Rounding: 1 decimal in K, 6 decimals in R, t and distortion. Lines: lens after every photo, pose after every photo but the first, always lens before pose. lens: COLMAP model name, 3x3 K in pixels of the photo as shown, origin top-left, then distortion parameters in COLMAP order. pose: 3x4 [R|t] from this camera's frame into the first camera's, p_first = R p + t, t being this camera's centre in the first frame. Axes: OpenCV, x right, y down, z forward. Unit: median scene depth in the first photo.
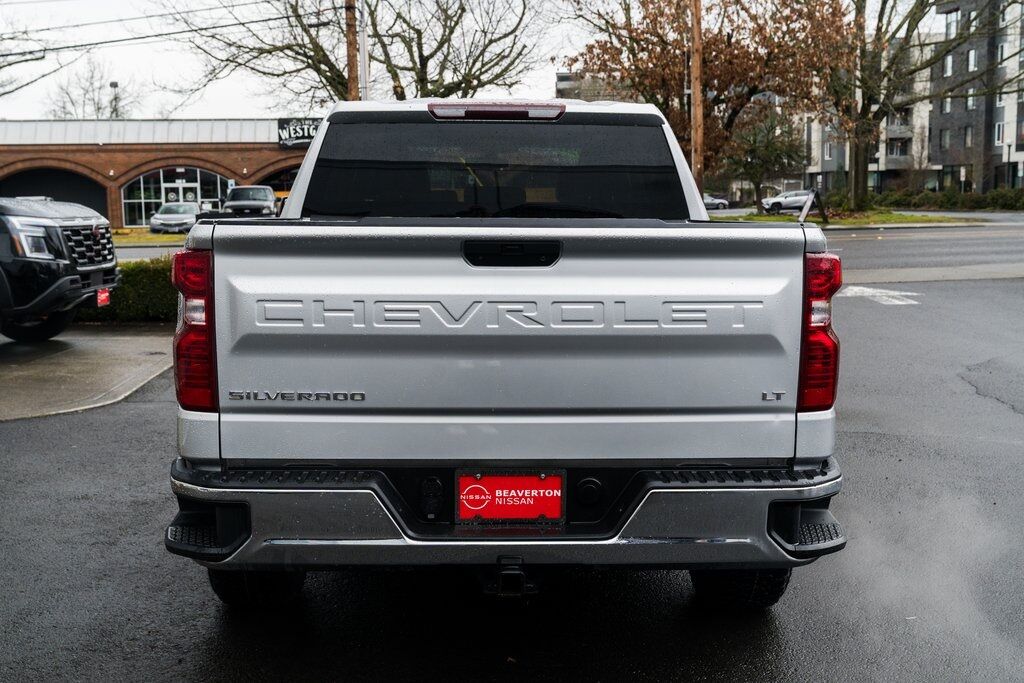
lens RADIAL K [[1201.2, 0, 514.3], [0, 1201.2, 344.9], [0, 0, 1]] dist [0.034667, 0.000000]
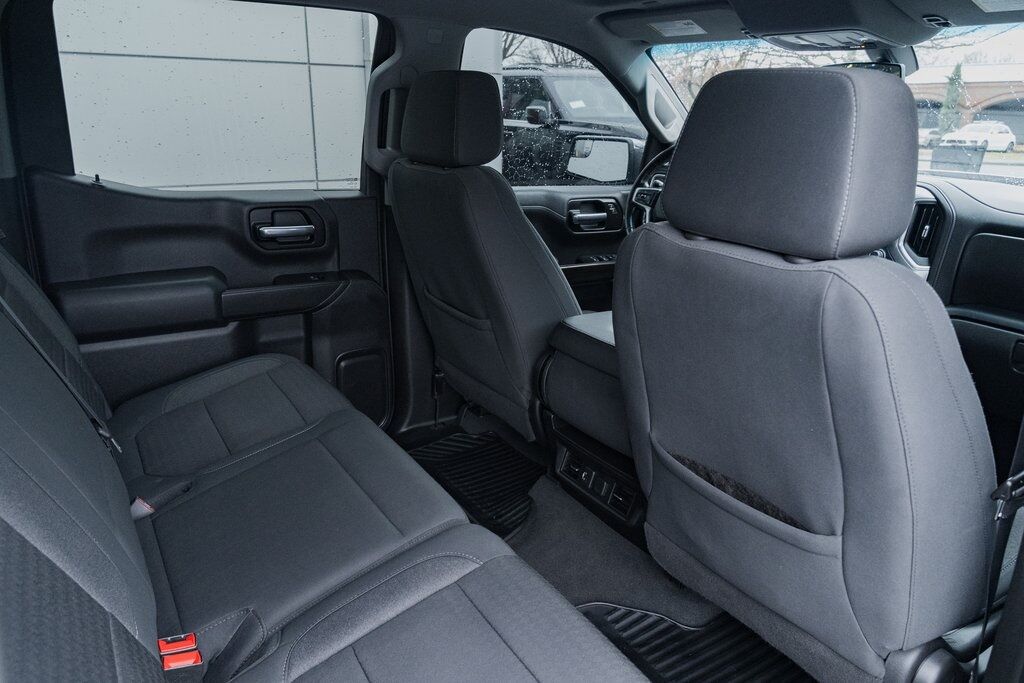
lens RADIAL K [[692.4, 0, 511.4], [0, 692.4, 344.7], [0, 0, 1]] dist [-0.024904, 0.013319]
pose [[0.522458, 0.292435, -0.800949, 0.077941], [-0.128434, 0.955621, 0.265130, -0.077123], [0.842937, -0.035650, 0.536830, 0.544212]]
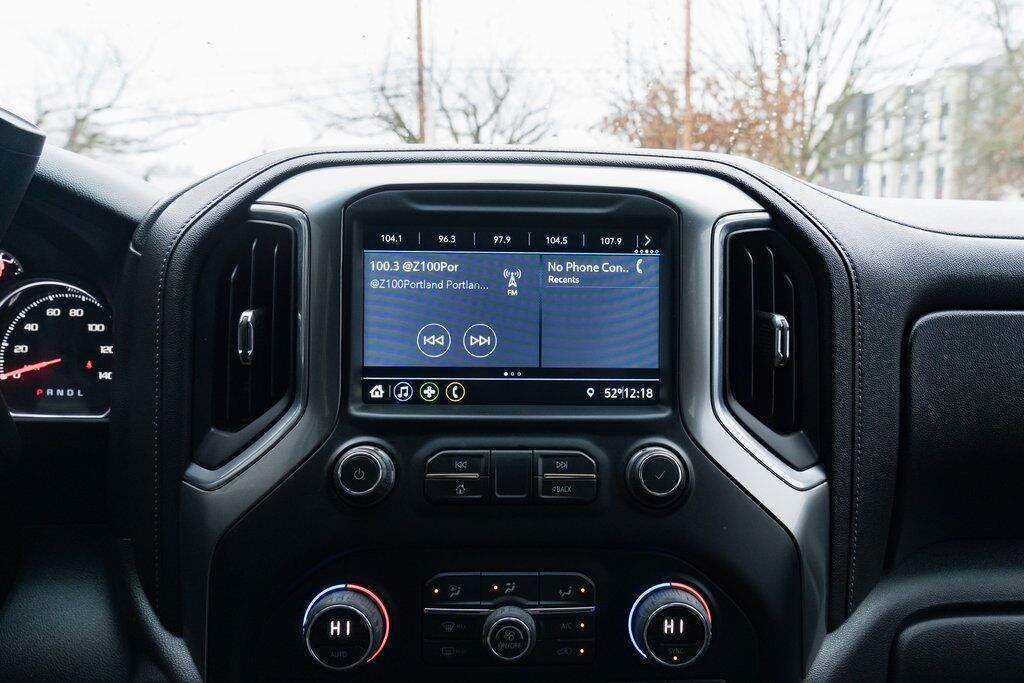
lens RADIAL K [[729.4, 0, 534.7], [0, 729.4, 359.9], [0, 0, 1]] dist [-0.007167, -0.004610]
pose [[0.999891, 0.010158, 0.010739, -0.018990], [-0.010576, 0.999157, 0.039674, -0.072768], [-0.010327, -0.039784, 0.999155, 0.664931]]
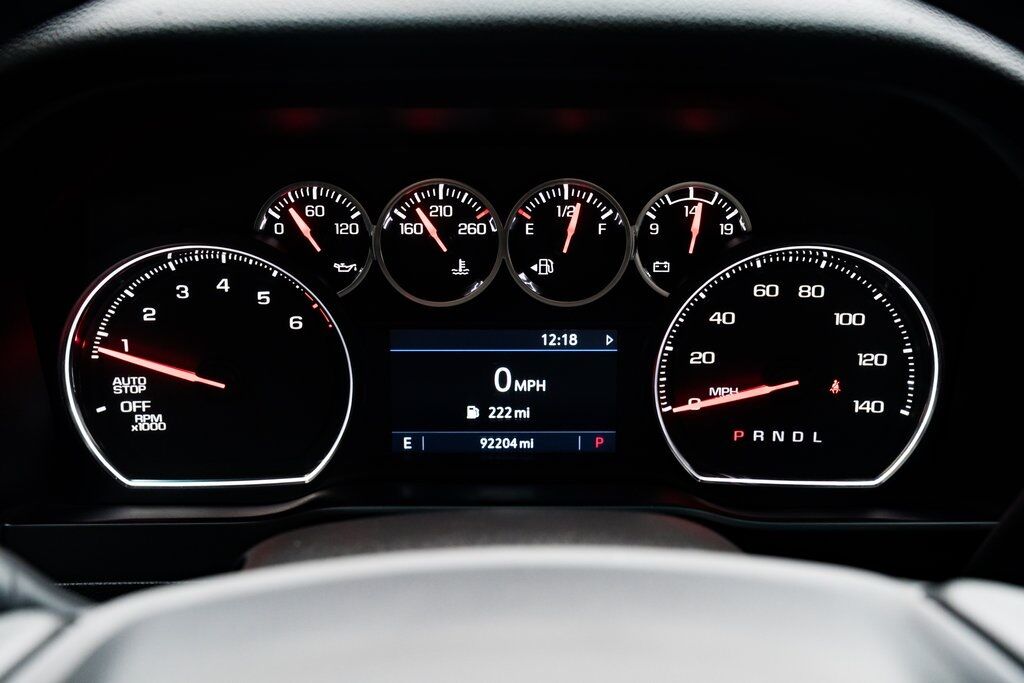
lens RADIAL K [[1201.2, 0, 529.8], [0, 1201.2, 352.5], [0, 0, 1]] dist [0.034667, 0.000000]
pose [[0.999828, 0.000085, -0.018545, -0.060909], [0.004363, 0.970842, 0.239680, -0.082445], [0.018025, -0.239720, 0.970675, 0.672054]]
